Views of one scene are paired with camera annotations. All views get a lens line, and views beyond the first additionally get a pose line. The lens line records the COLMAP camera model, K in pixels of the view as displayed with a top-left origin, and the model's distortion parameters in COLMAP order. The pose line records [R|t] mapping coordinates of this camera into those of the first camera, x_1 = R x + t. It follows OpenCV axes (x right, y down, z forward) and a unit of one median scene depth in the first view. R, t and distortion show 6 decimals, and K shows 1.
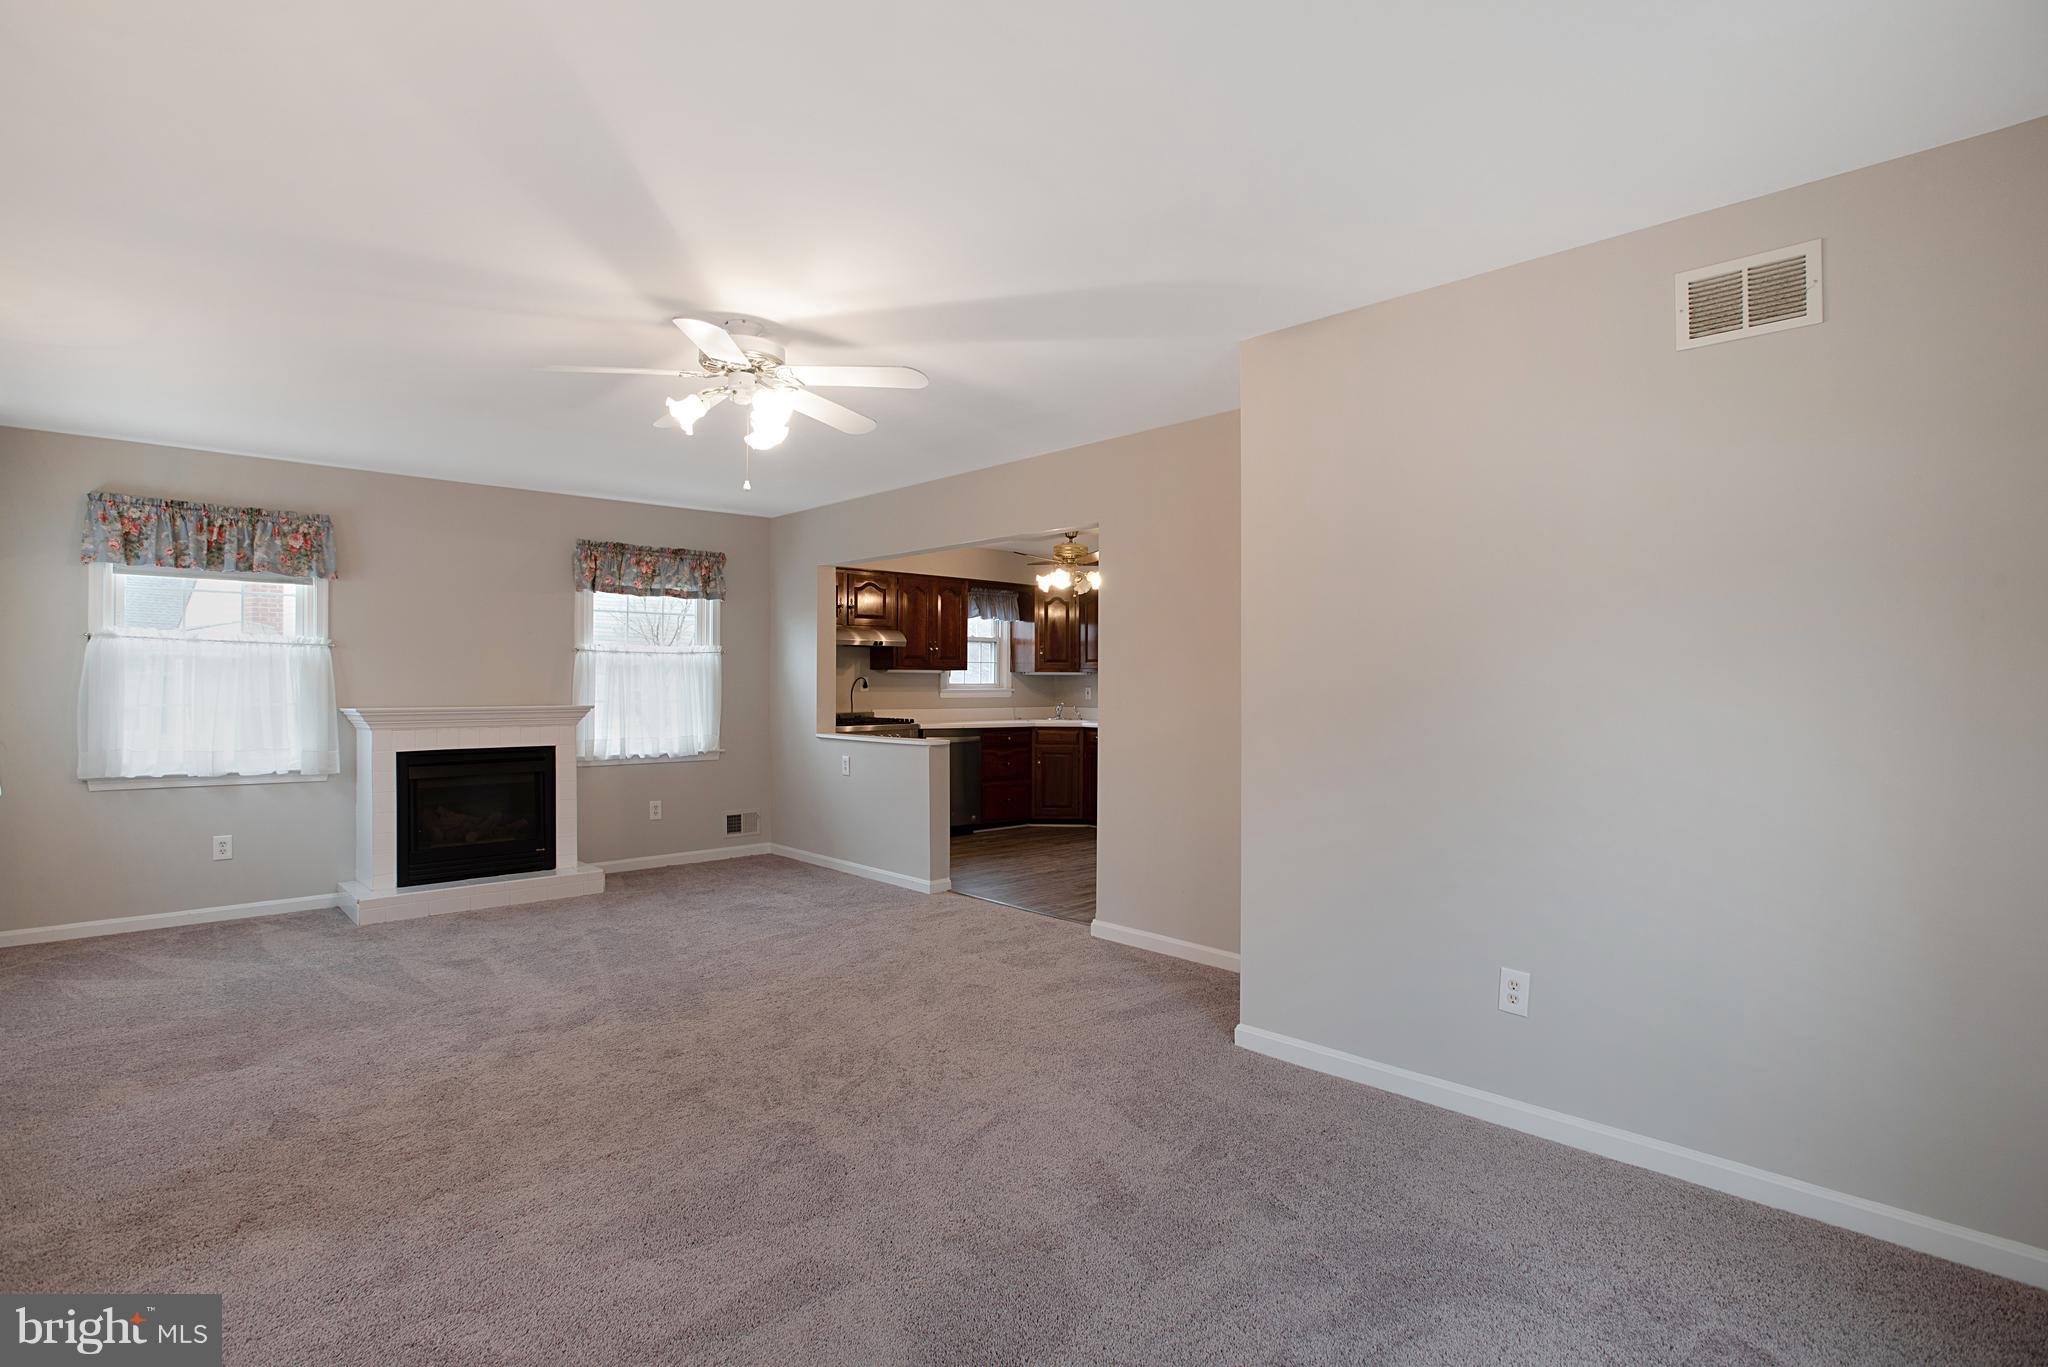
lens RADIAL K [[1008.3, 0, 1024.0], [0, 1008.3, 683.5], [0, 0, 1]] dist [-0.073157, 0.033537]
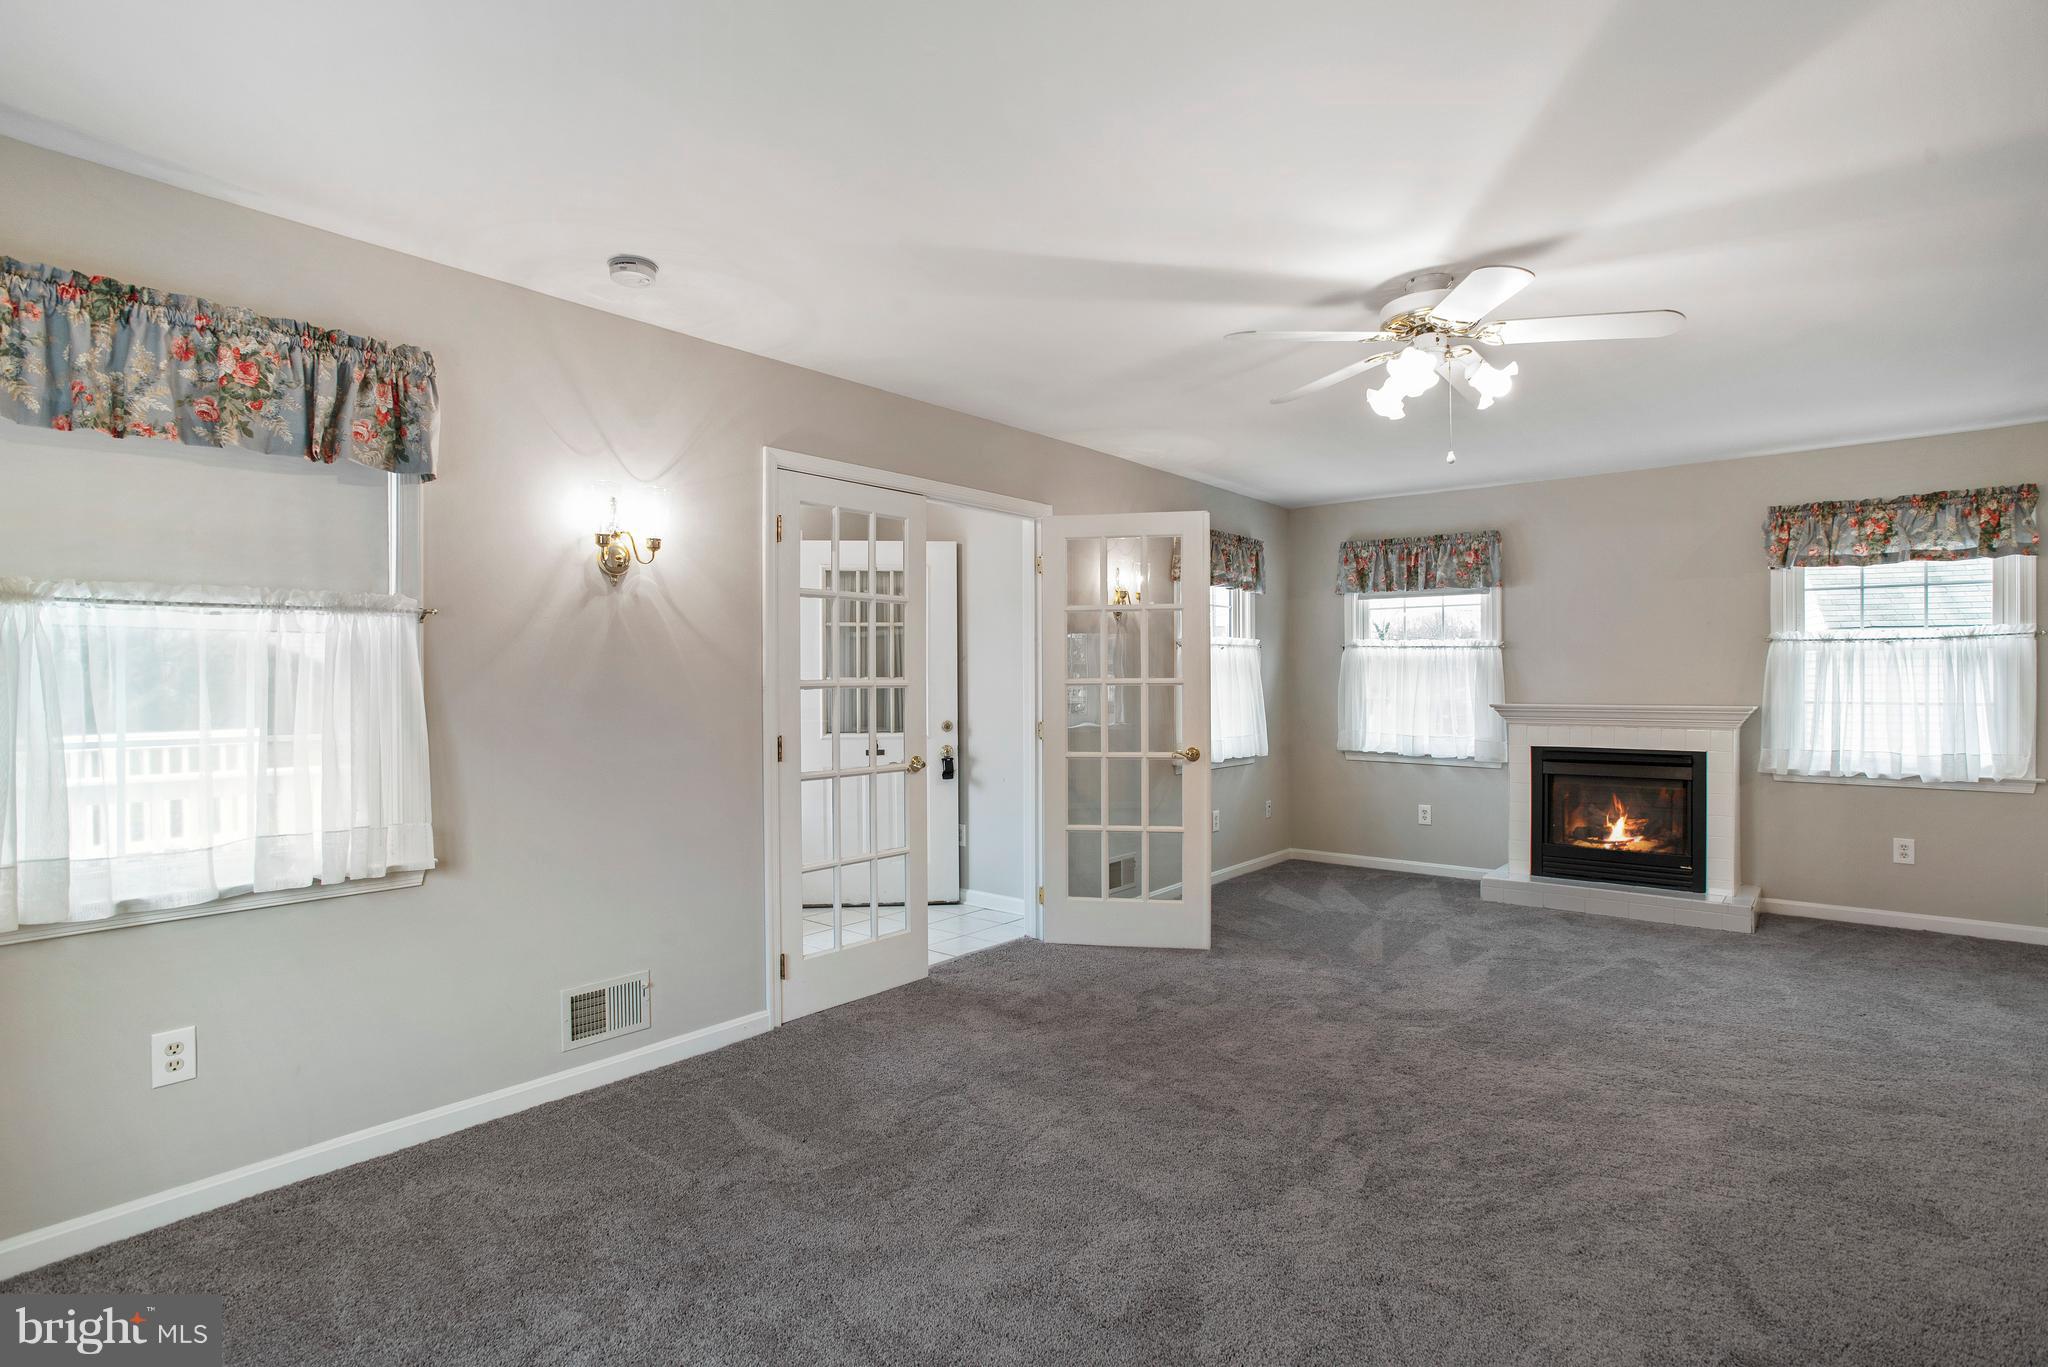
lens RADIAL K [[1008.3, 0, 1024.0], [0, 1008.3, 683.5], [0, 0, 1]] dist [-0.073157, 0.033537]
pose [[0.101267, 0.000761, -0.994859, 0.357071], [0.002783, 0.999996, 0.001048, 0.000127], [0.994855, -0.002875, 0.101264, 0.350042]]
